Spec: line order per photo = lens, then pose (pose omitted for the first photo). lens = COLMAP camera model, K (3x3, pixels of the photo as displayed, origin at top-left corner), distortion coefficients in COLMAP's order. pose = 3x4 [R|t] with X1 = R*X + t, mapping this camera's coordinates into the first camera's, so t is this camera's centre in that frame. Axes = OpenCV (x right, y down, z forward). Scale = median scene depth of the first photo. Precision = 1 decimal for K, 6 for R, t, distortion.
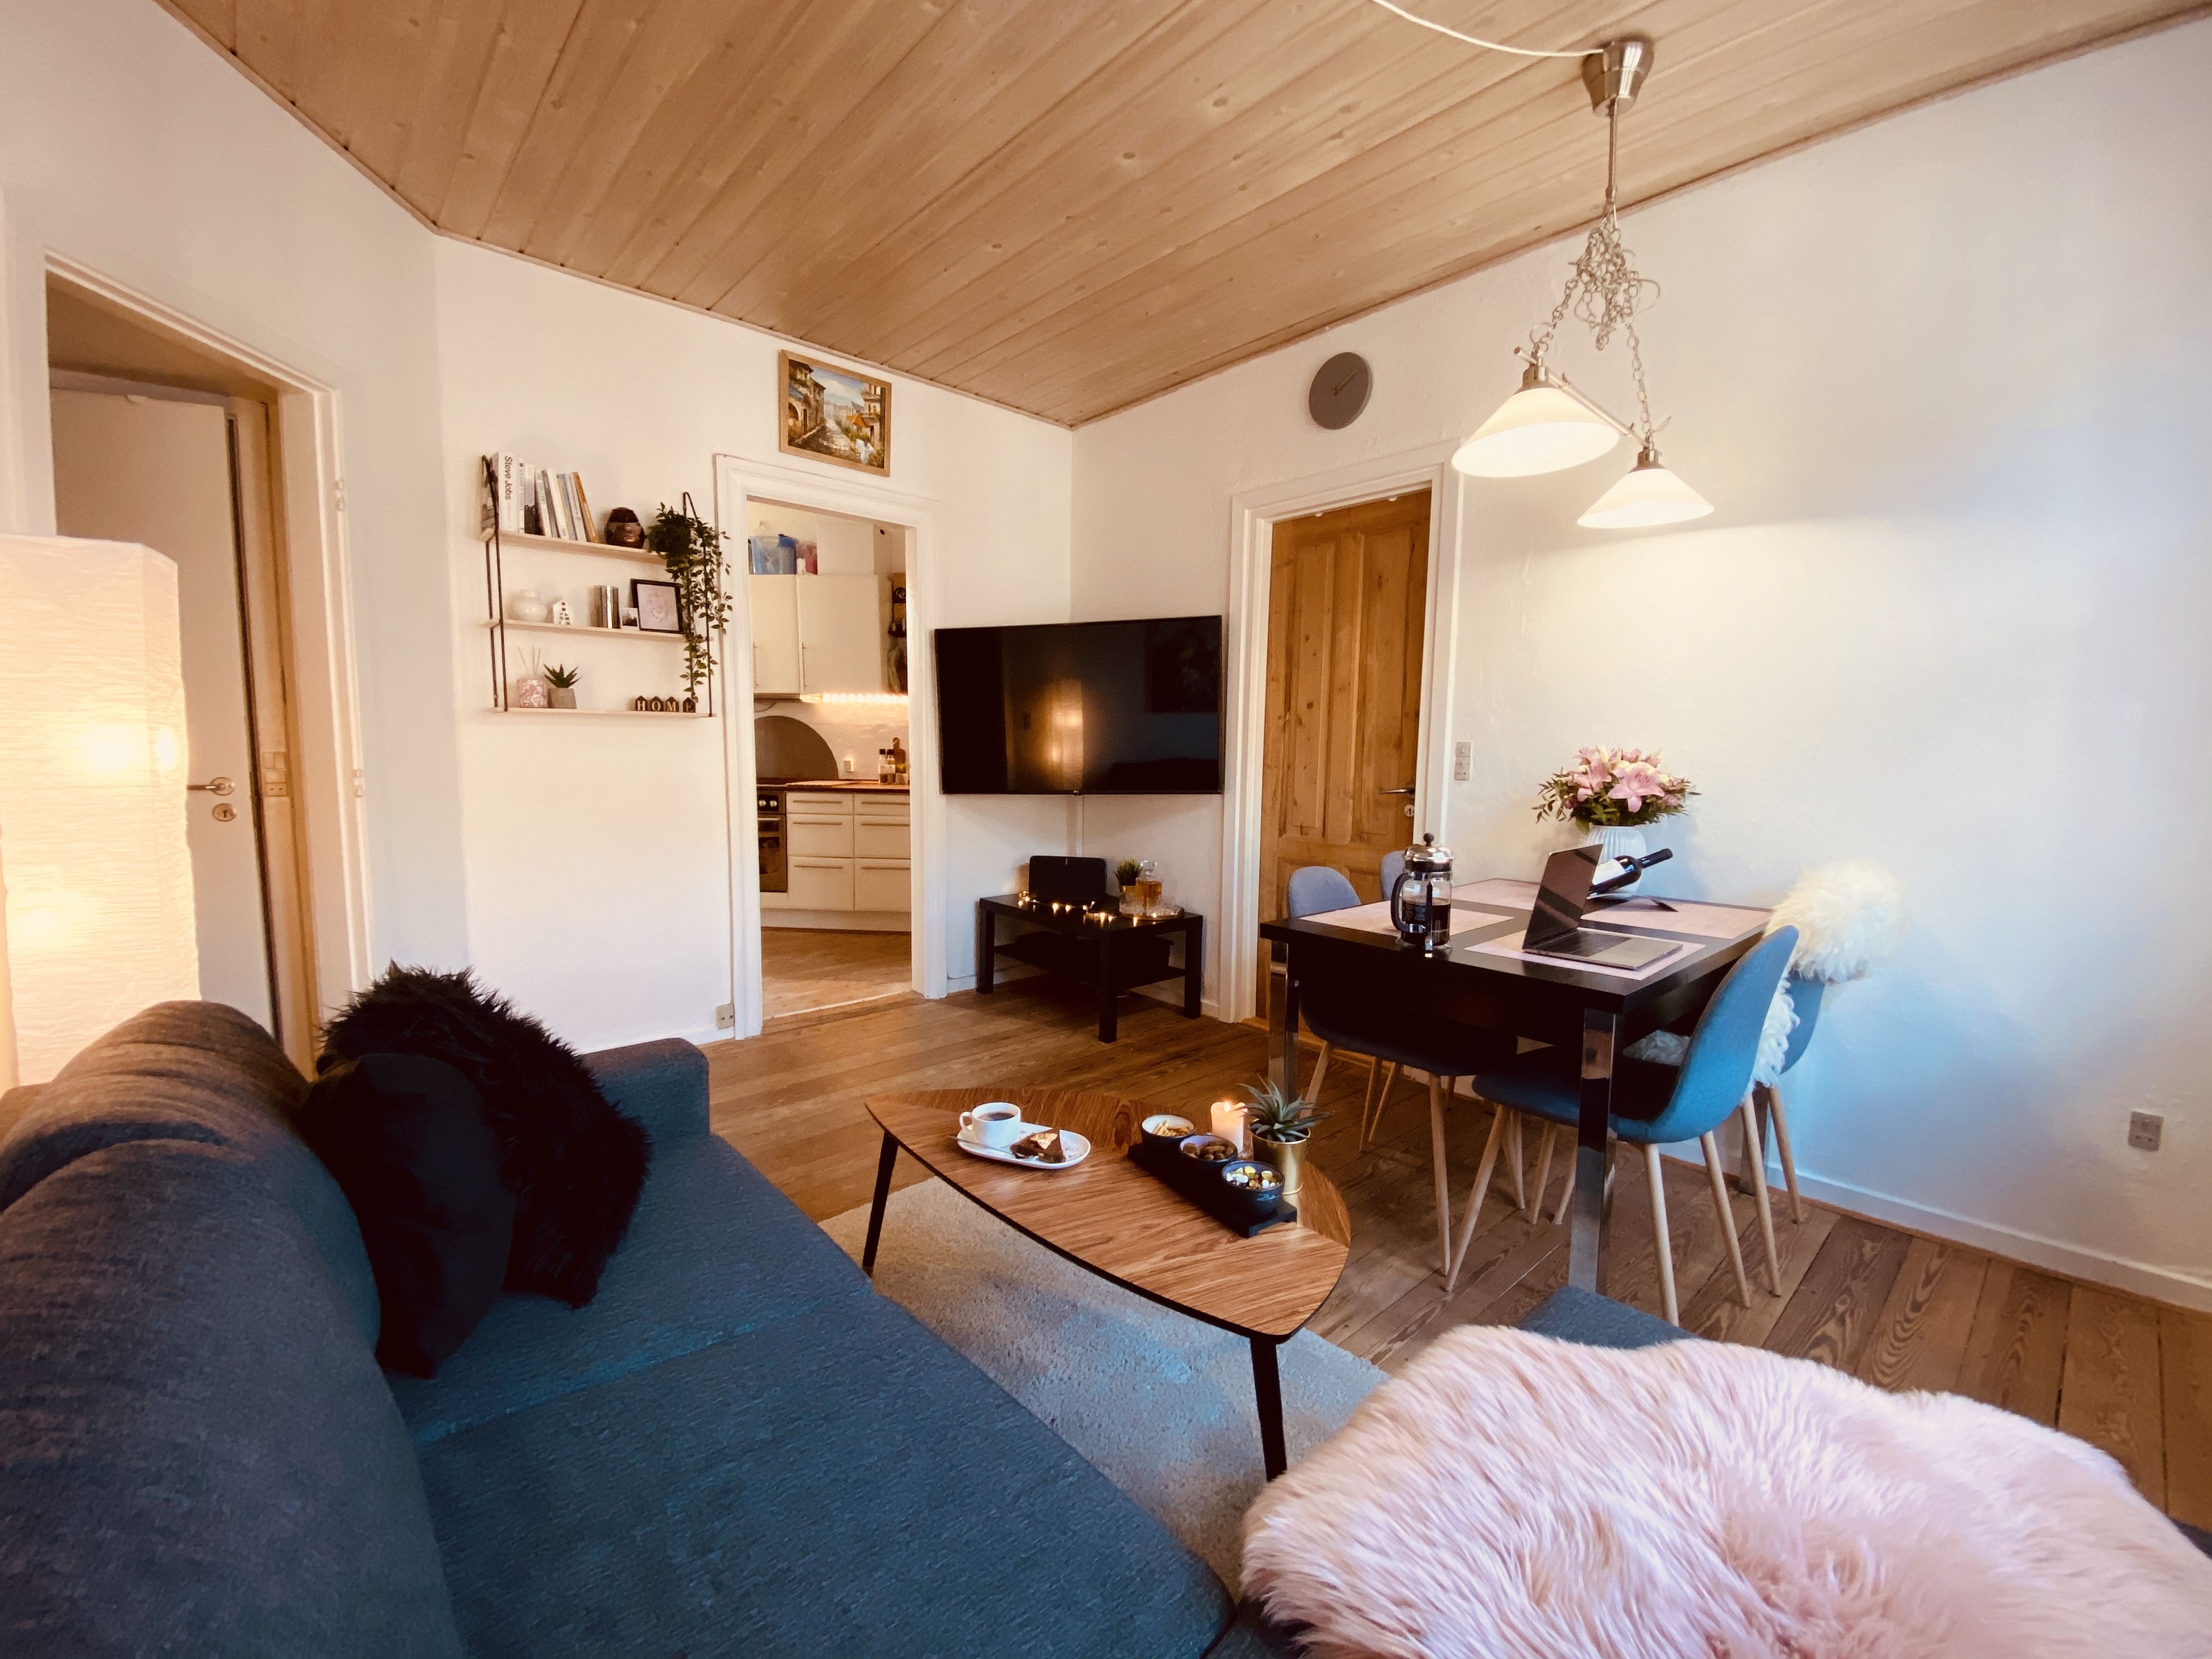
lens RADIAL K [[885.8, 0, 1106.0], [0, 885.8, 829.5], [0, 0, 1]] dist [0.001038, -0.000012]
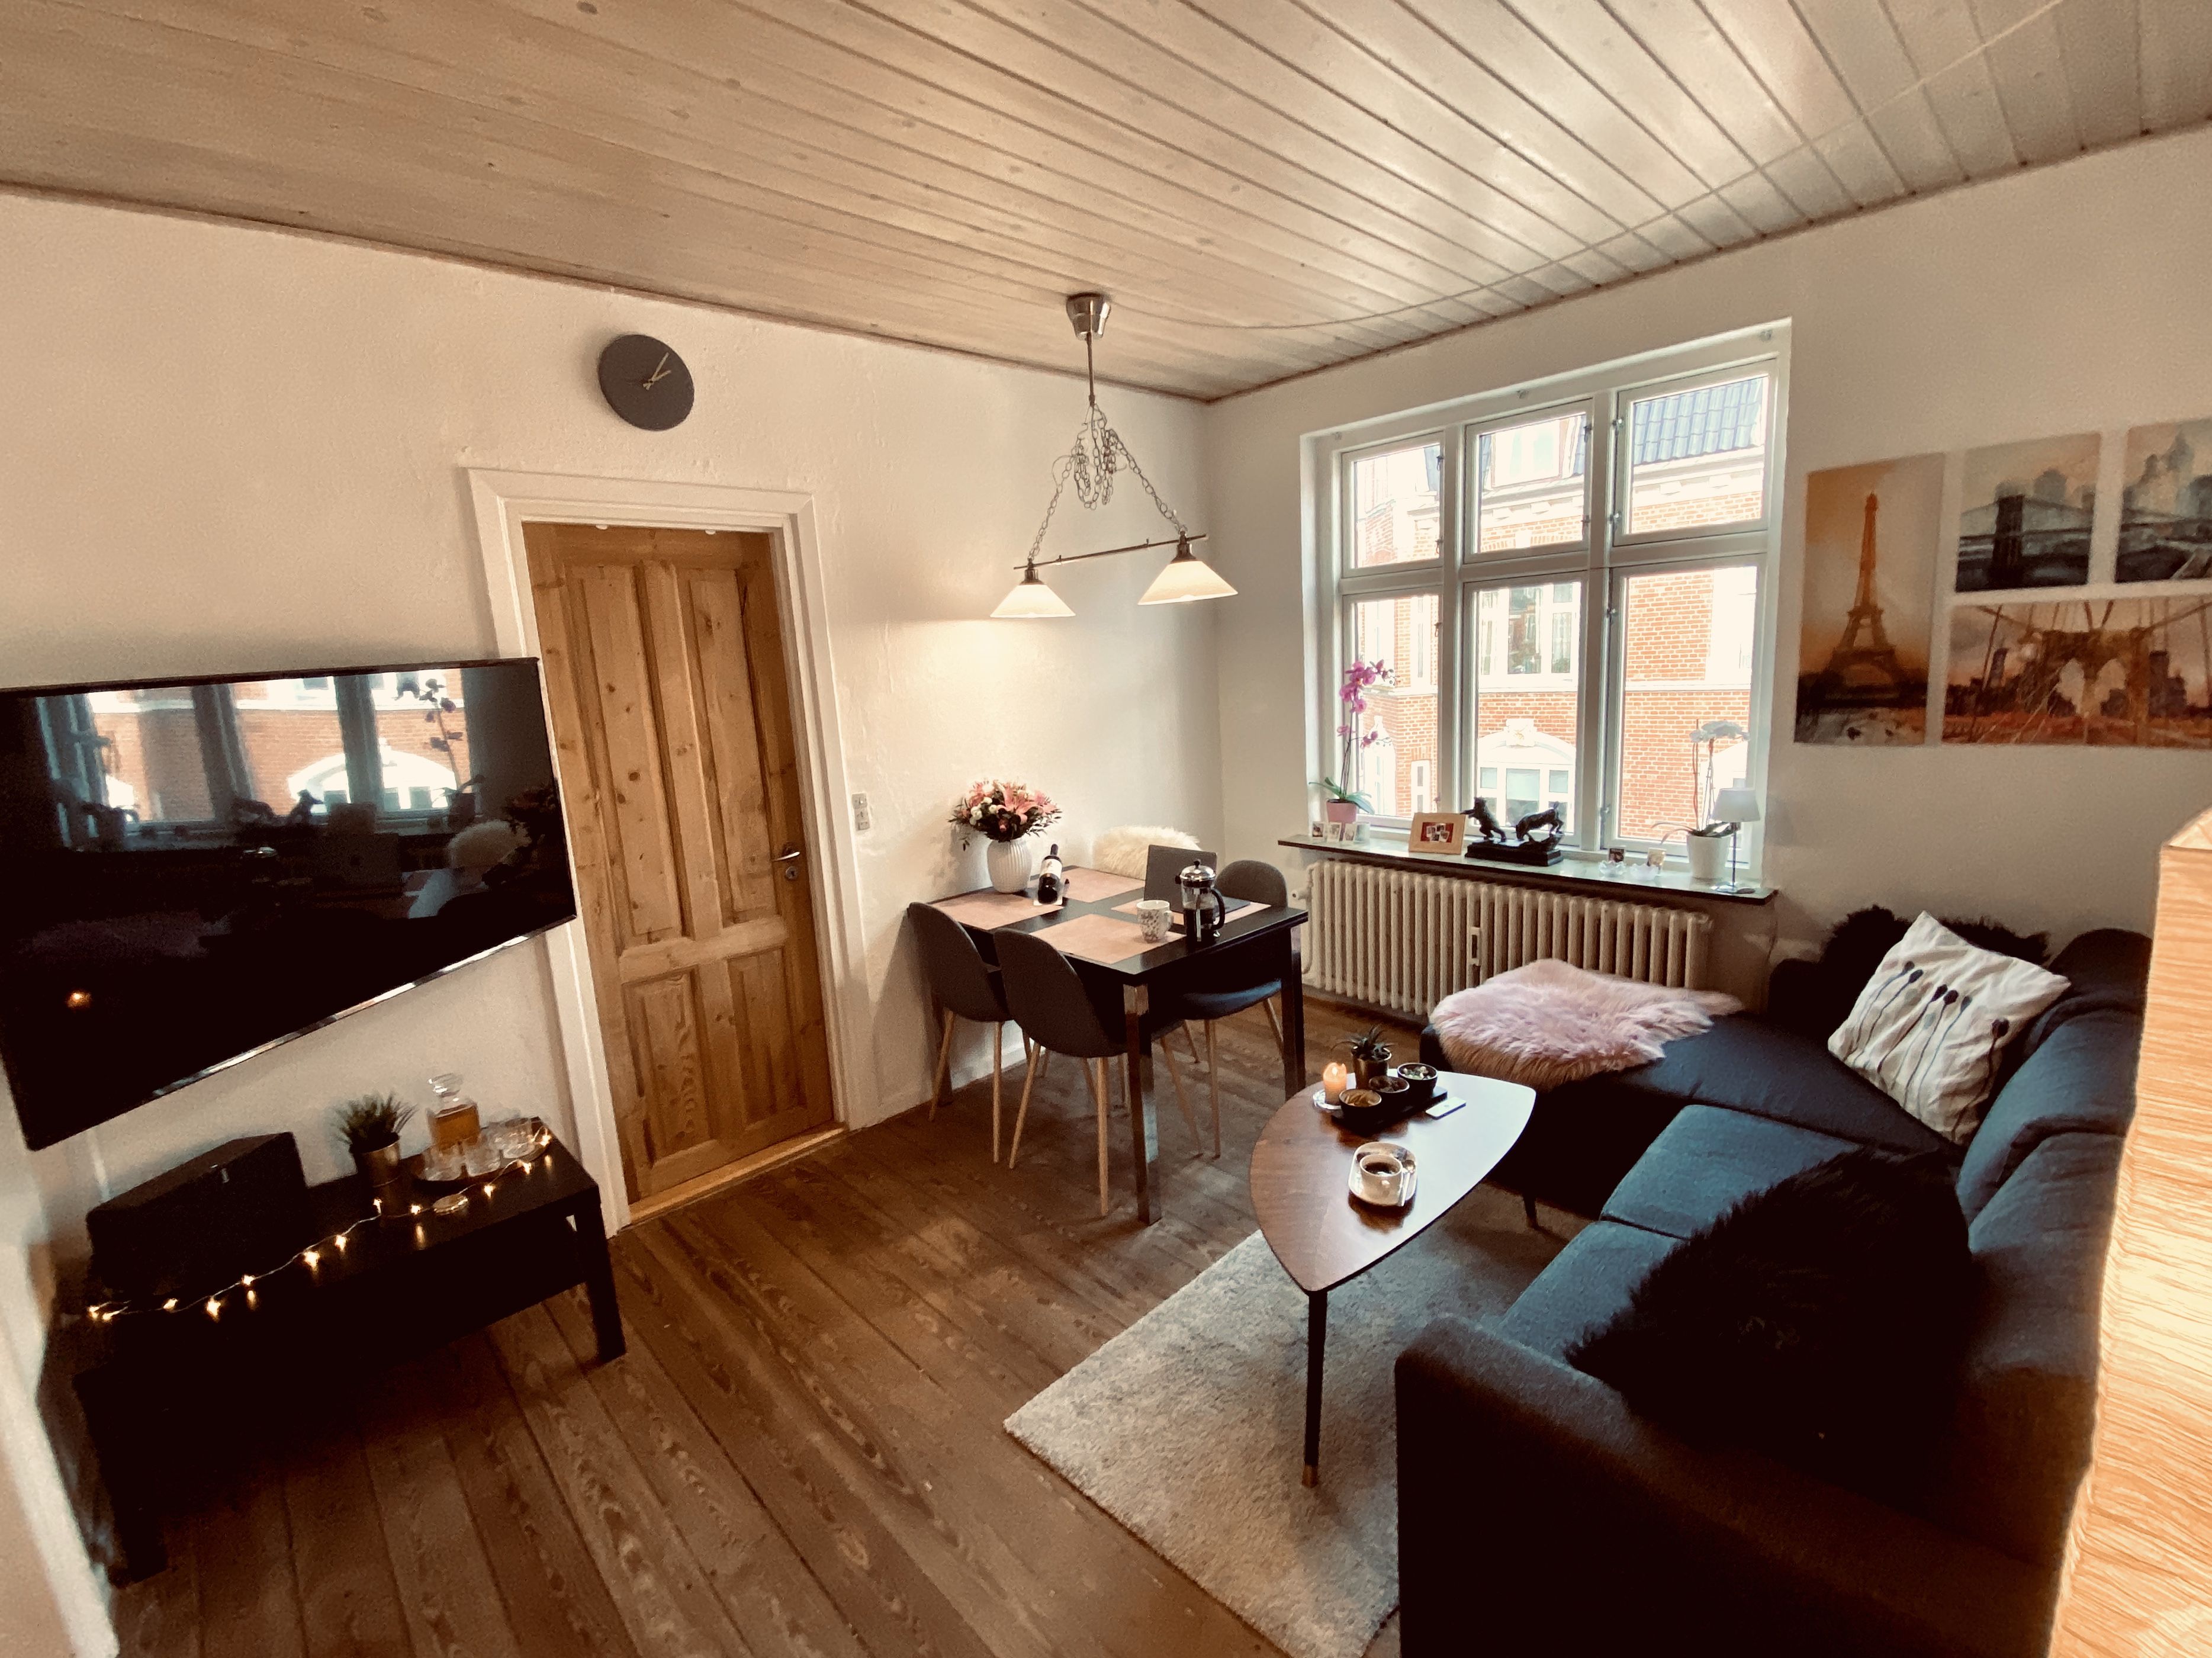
lens RADIAL K [[975.3, 0, 1106.0], [0, 975.3, 829.0], [0, 0, 1]] dist [-0.002193, -0.000675]
pose [[-0.034640, -0.187067, 0.981736, -0.729939], [0.152842, 0.969778, 0.190182, -0.230512], [-0.987643, 0.156638, -0.005001, 0.725705]]
